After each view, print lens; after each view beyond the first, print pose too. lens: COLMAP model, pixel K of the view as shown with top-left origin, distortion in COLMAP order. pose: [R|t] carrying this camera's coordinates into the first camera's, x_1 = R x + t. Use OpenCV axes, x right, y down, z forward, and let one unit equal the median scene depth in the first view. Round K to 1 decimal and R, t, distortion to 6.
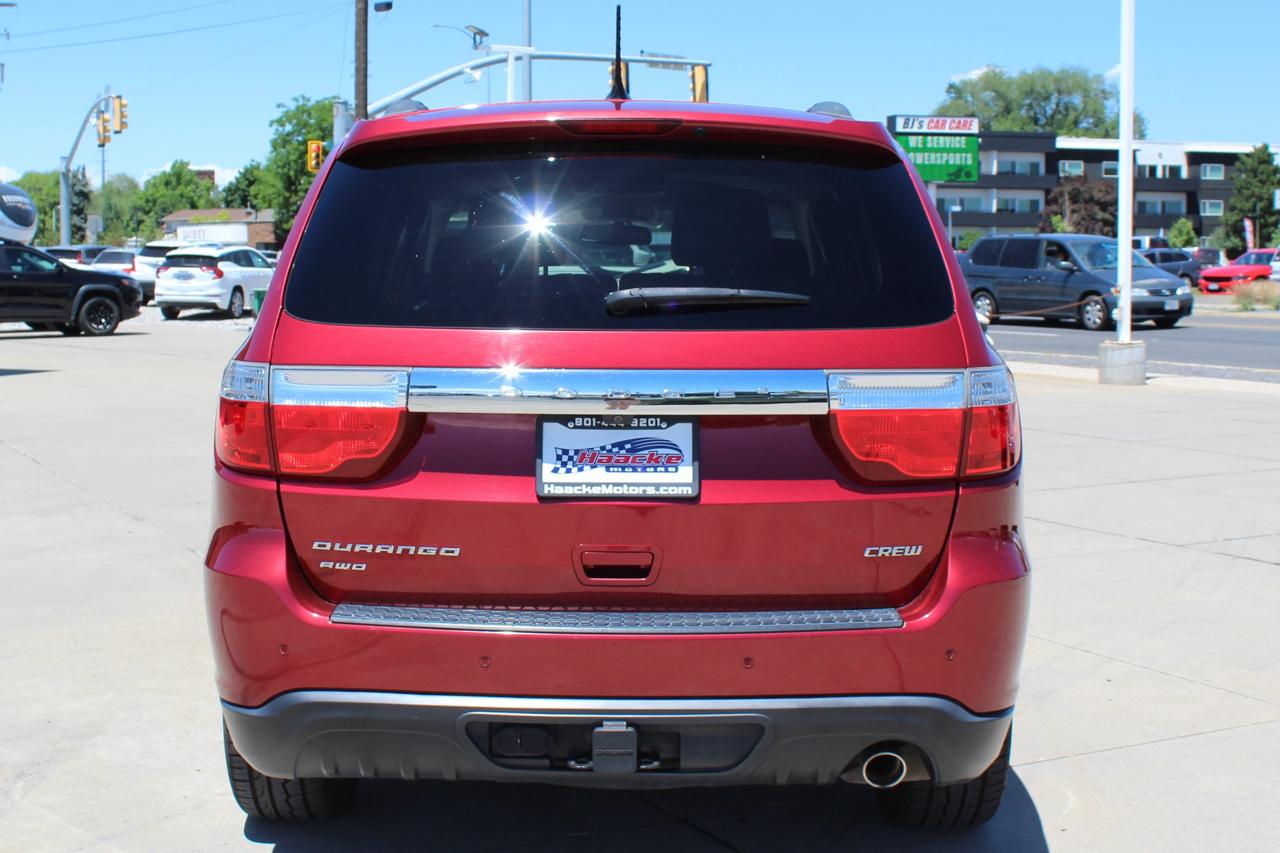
lens RADIAL K [[1829.7, 0, 576.9], [0, 1829.7, 420.7], [0, 0, 1]] dist [-0.108358, 0.073704]
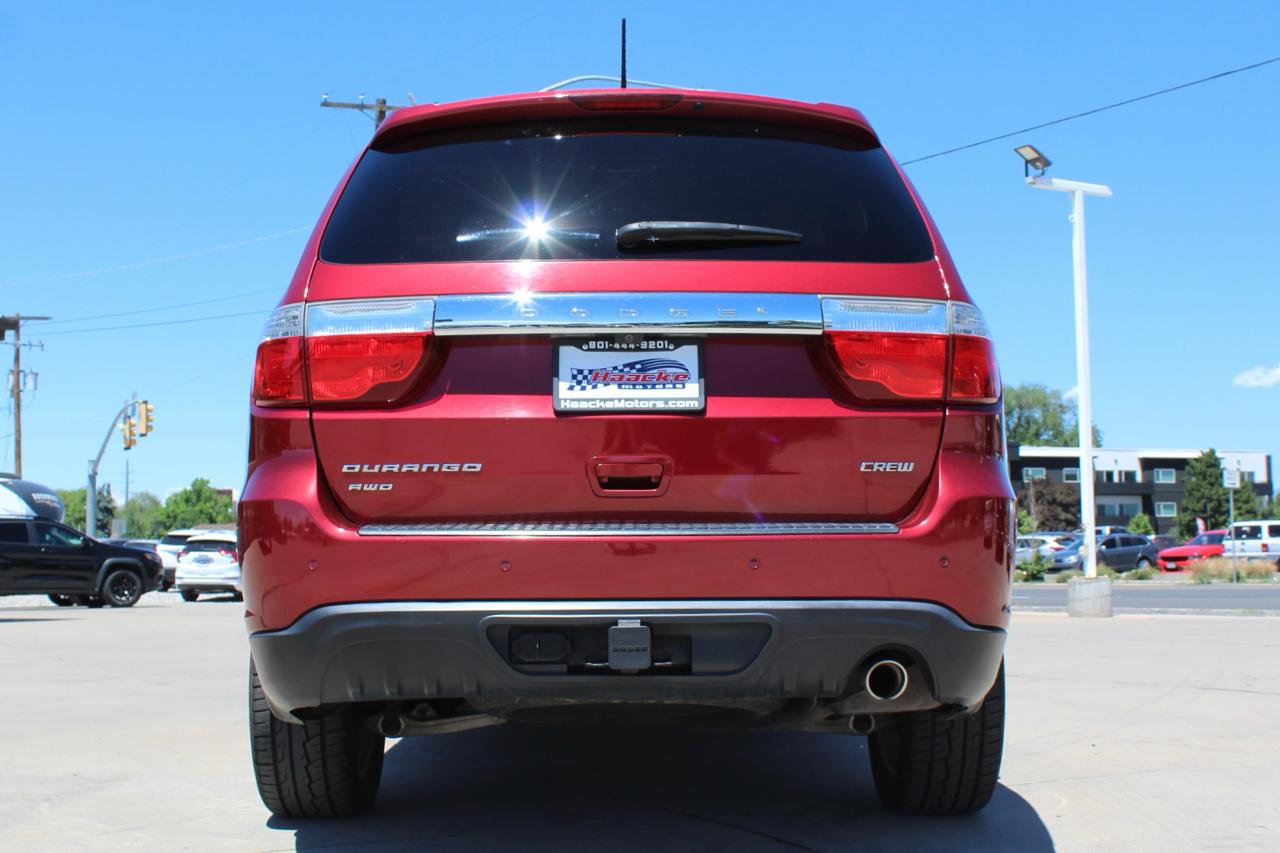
lens RADIAL K [[1726.5, 0, 632.7], [0, 1726.5, 449.7], [0, 0, 1]] dist [-0.105984, 0.072767]
pose [[0.999390, -0.006646, 0.034293, -0.010360], [0.012040, 0.987110, -0.159591, 0.220707], [-0.032790, 0.159906, 0.986587, 0.005488]]
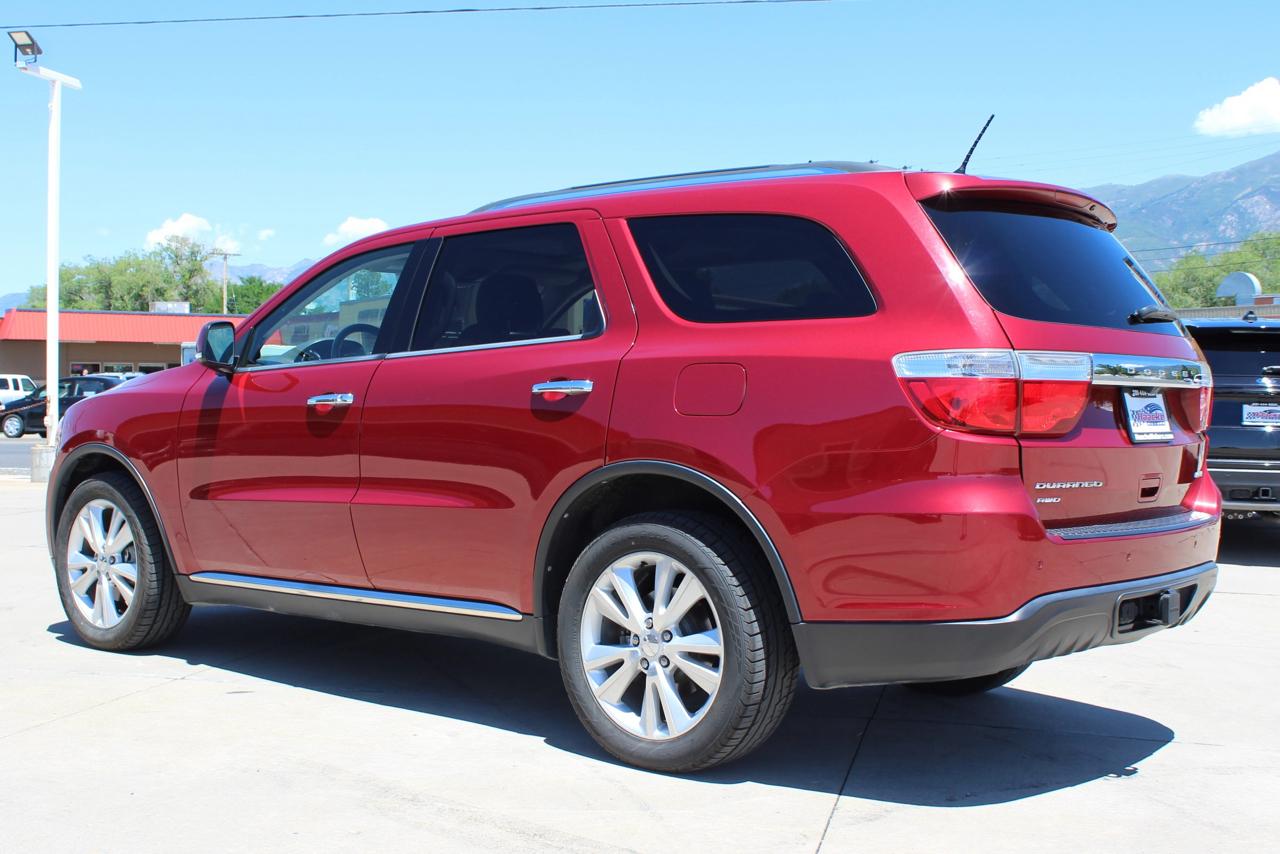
lens RADIAL K [[1574.3, 0, 641.2], [0, 1574.3, 464.0], [0, 0, 1]] dist [-0.111803, 0.039147]
pose [[0.632596, -0.029286, 0.773928, -1.219083], [0.066584, 0.997642, -0.016673, 0.052375], [-0.771615, 0.062078, 0.633054, 0.501875]]
